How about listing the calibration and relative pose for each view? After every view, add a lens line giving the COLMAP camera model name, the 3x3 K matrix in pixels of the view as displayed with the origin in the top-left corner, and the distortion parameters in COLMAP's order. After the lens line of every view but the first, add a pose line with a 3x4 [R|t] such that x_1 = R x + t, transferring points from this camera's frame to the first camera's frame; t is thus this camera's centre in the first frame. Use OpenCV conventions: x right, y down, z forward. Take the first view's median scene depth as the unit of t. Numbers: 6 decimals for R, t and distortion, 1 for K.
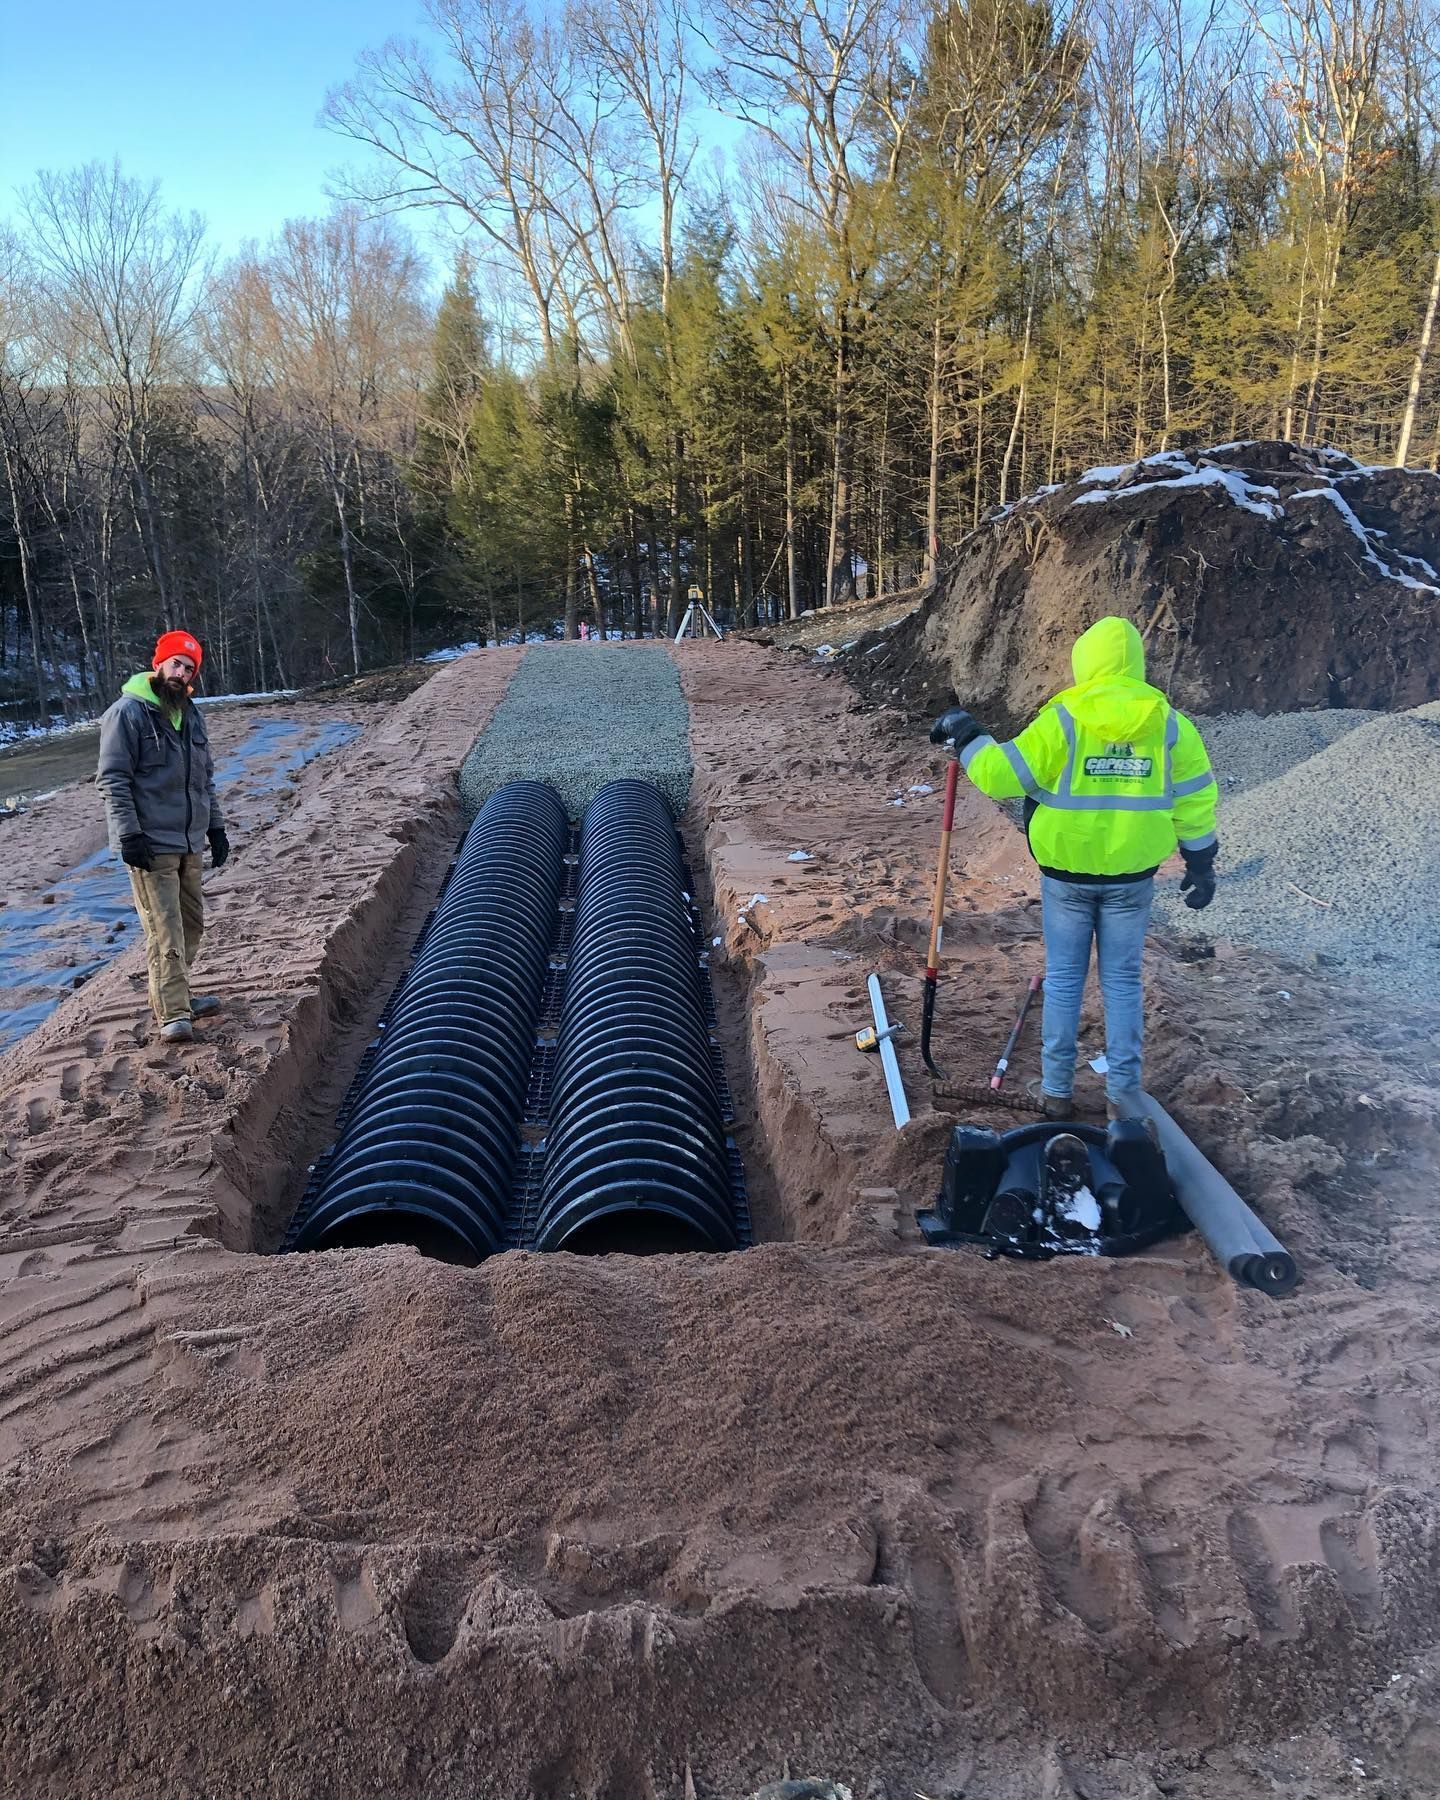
lens RADIAL K [[1658.3, 0, 720.0], [0, 1658.3, 900.0], [0, 0, 1]] dist [0.014325, 0.021271]
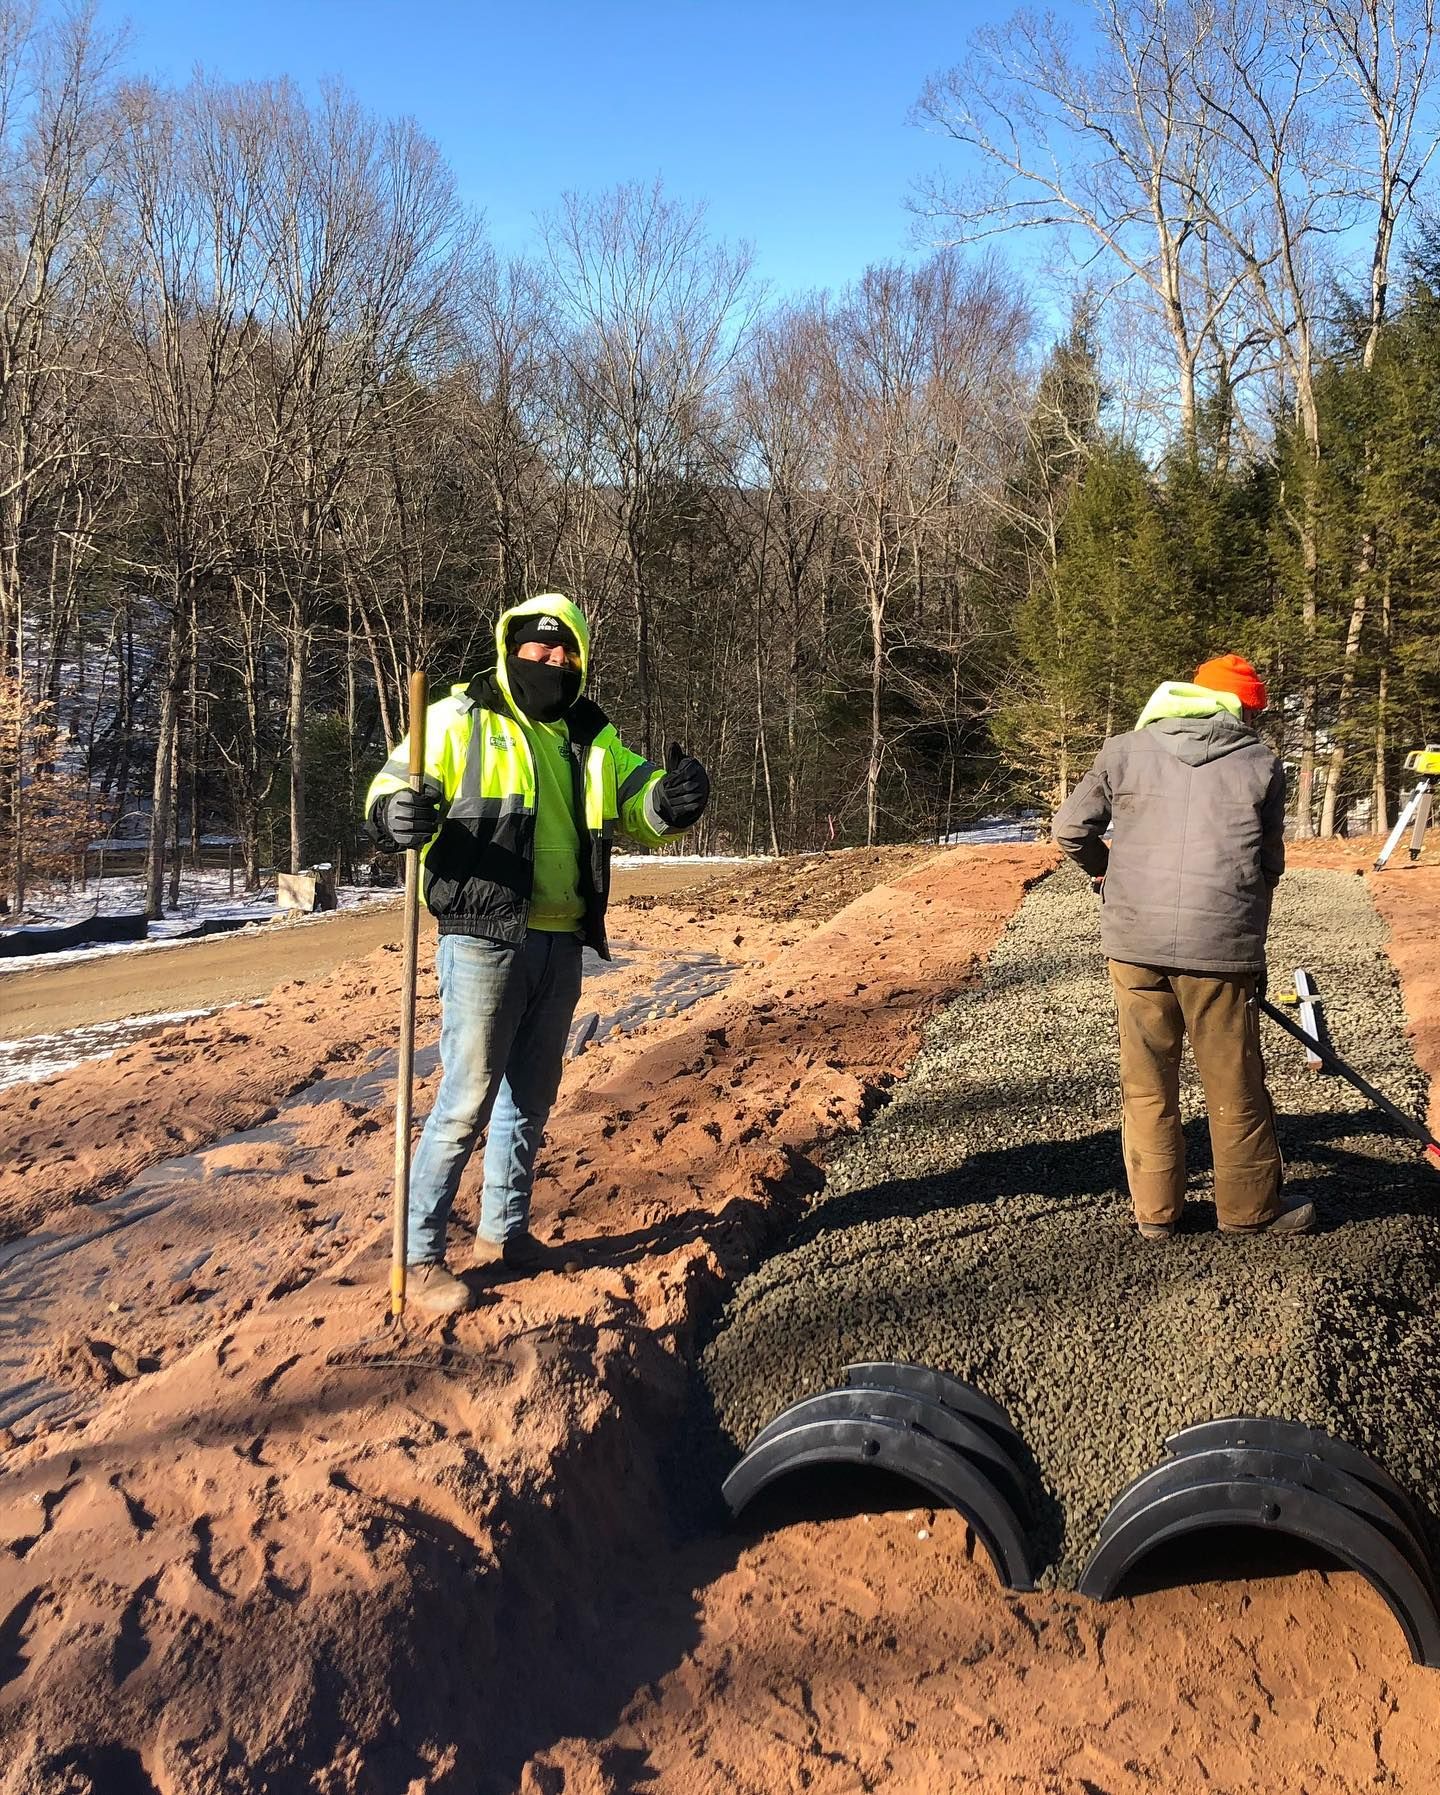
lens RADIAL K [[2087.3, 0, 651.1], [0, 2087.3, 894.6], [0, 0, 1]] dist [-0.013093, -0.001842]
pose [[0.939459, 0.101500, -0.327283, -0.006142], [-0.137677, 0.986446, -0.089276, -0.018203], [0.313785, 0.128930, 0.940700, 0.106526]]
